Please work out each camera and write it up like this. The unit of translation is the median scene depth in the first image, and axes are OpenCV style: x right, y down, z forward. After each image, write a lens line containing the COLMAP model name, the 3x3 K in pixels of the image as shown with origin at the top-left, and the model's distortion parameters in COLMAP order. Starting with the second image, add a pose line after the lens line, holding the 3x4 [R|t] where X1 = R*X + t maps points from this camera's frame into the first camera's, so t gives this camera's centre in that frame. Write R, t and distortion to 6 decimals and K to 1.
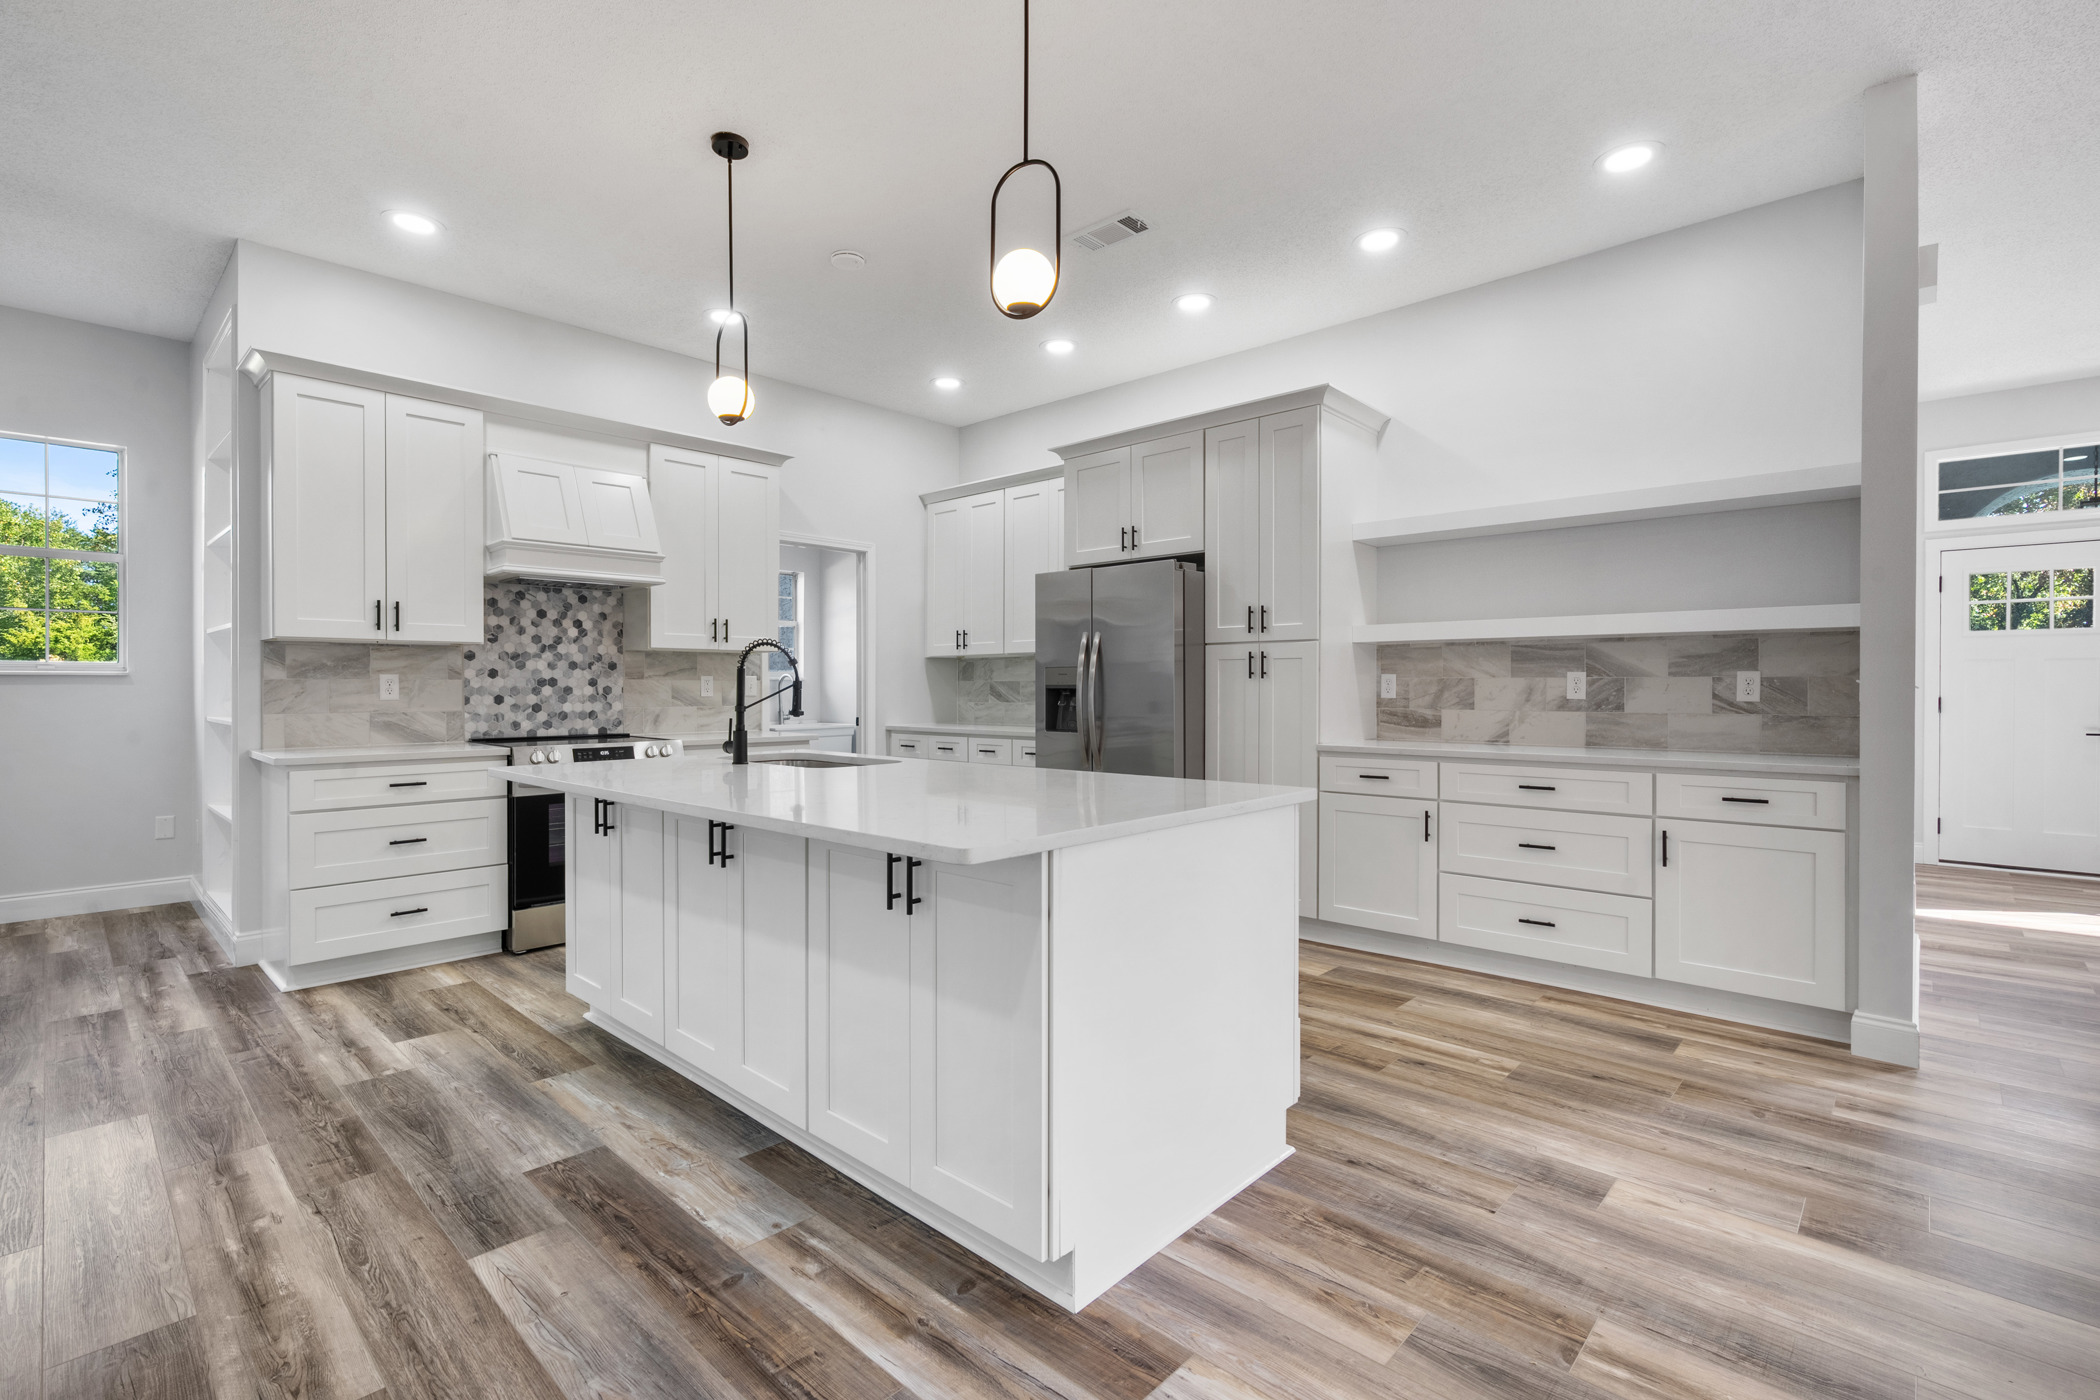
lens RADIAL K [[945.4, 0, 1047.9], [0, 945.4, 691.1], [0, 0, 1]] dist [-0.007273, 0.003635]
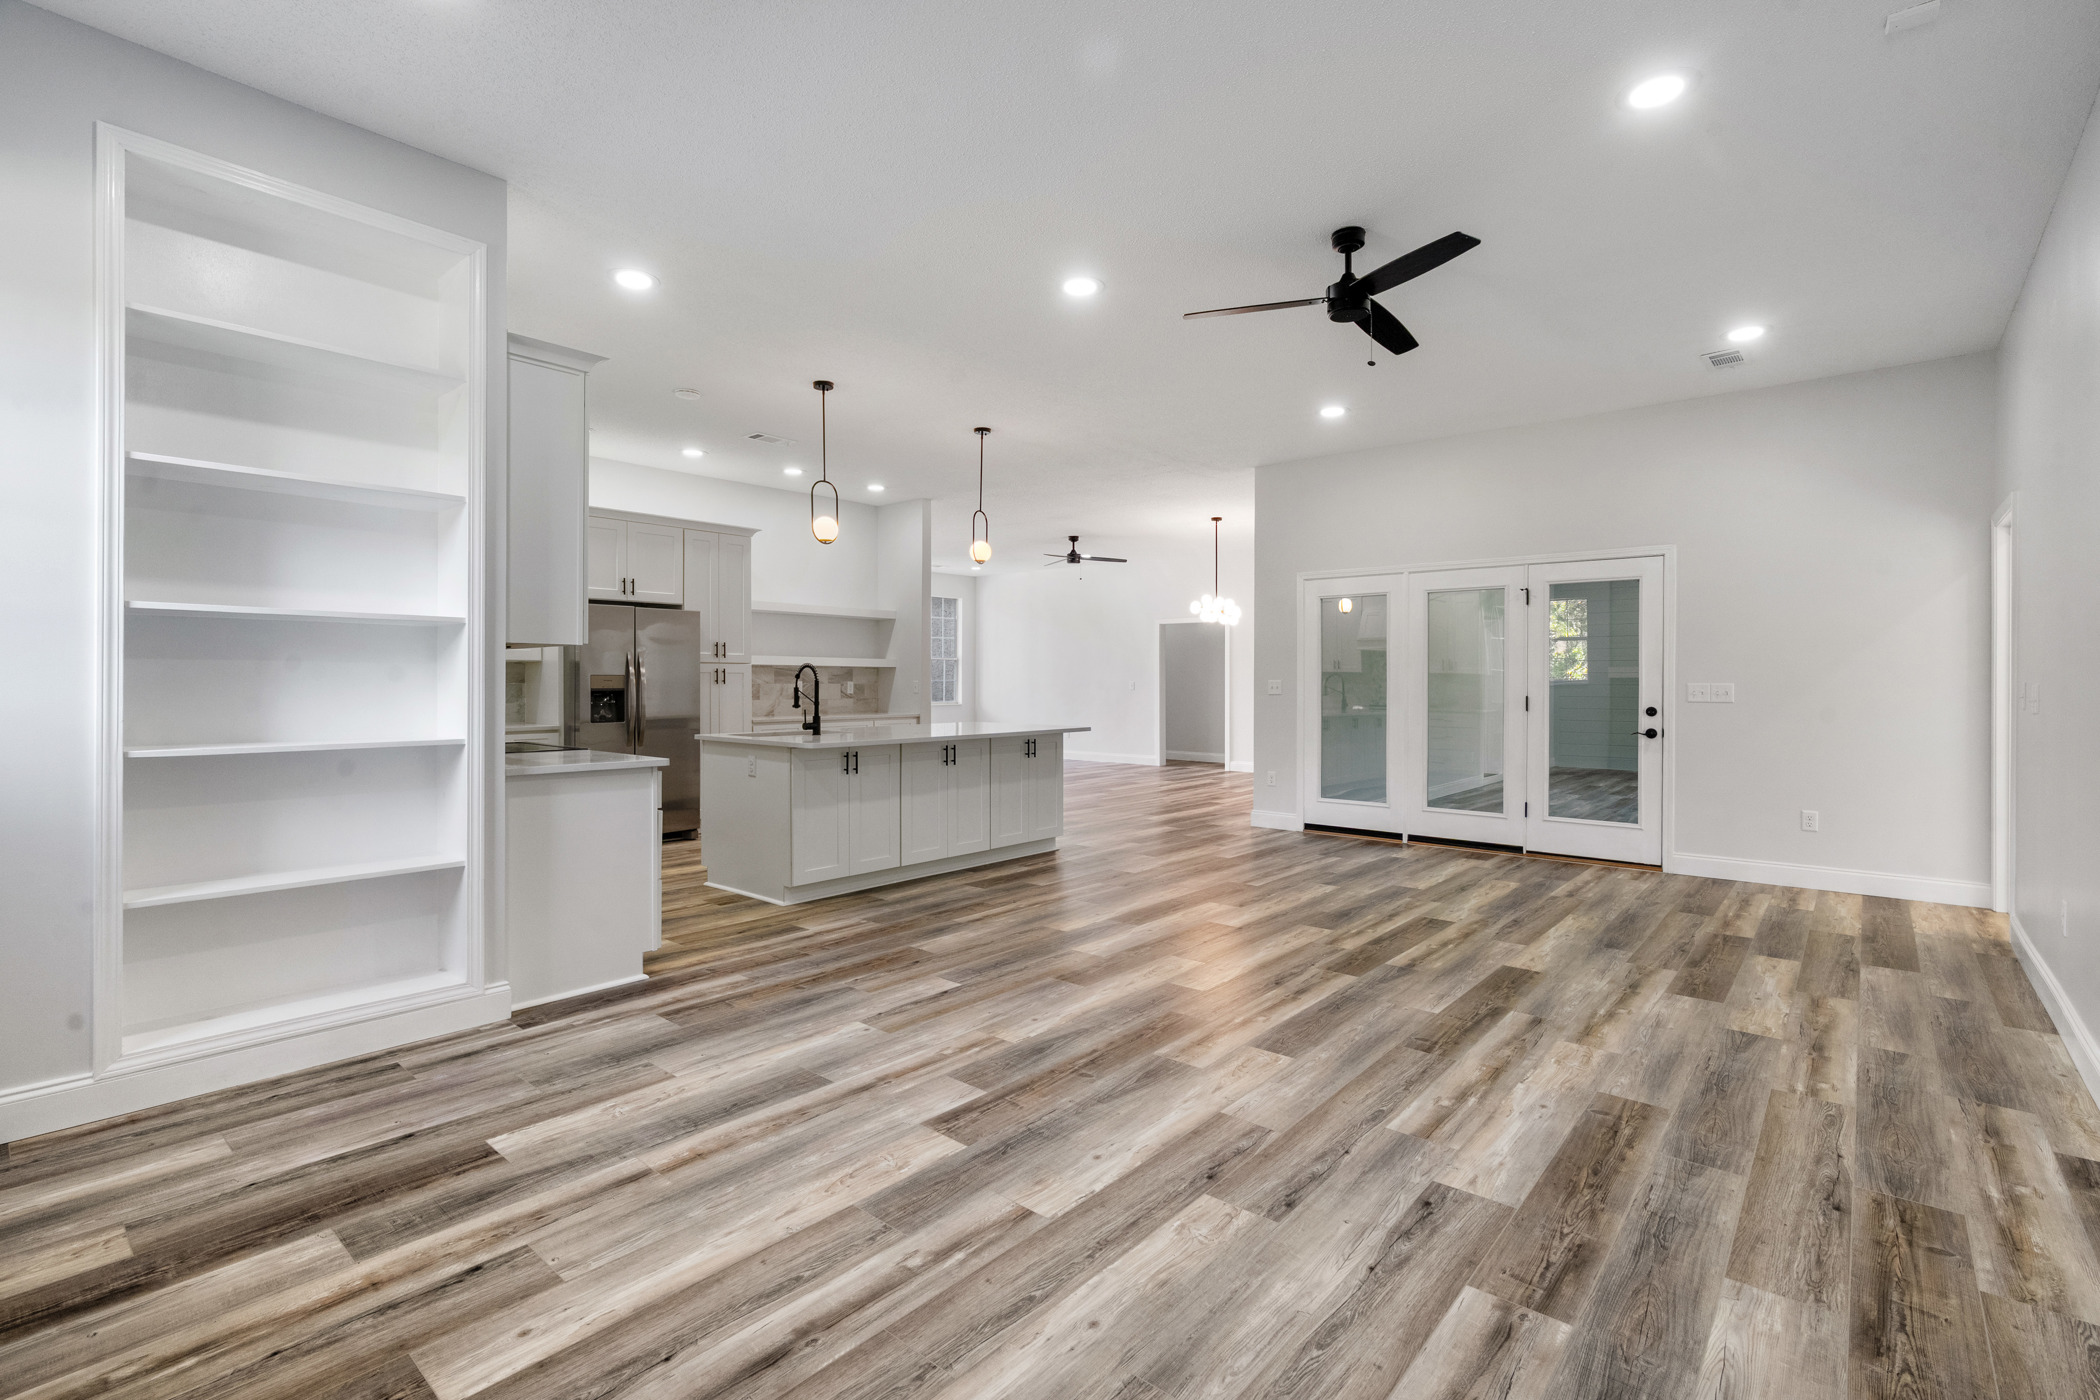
lens RADIAL K [[945.4, 0, 1014.4], [0, 945.4, 714.3], [0, 0, 1]] dist [-0.007273, 0.003635]
pose [[-0.006784, -0.032770, 0.999440, -1.626267], [0.005365, 0.999447, 0.032806, -0.012712], [-0.999963, 0.005584, -0.006604, 0.506931]]
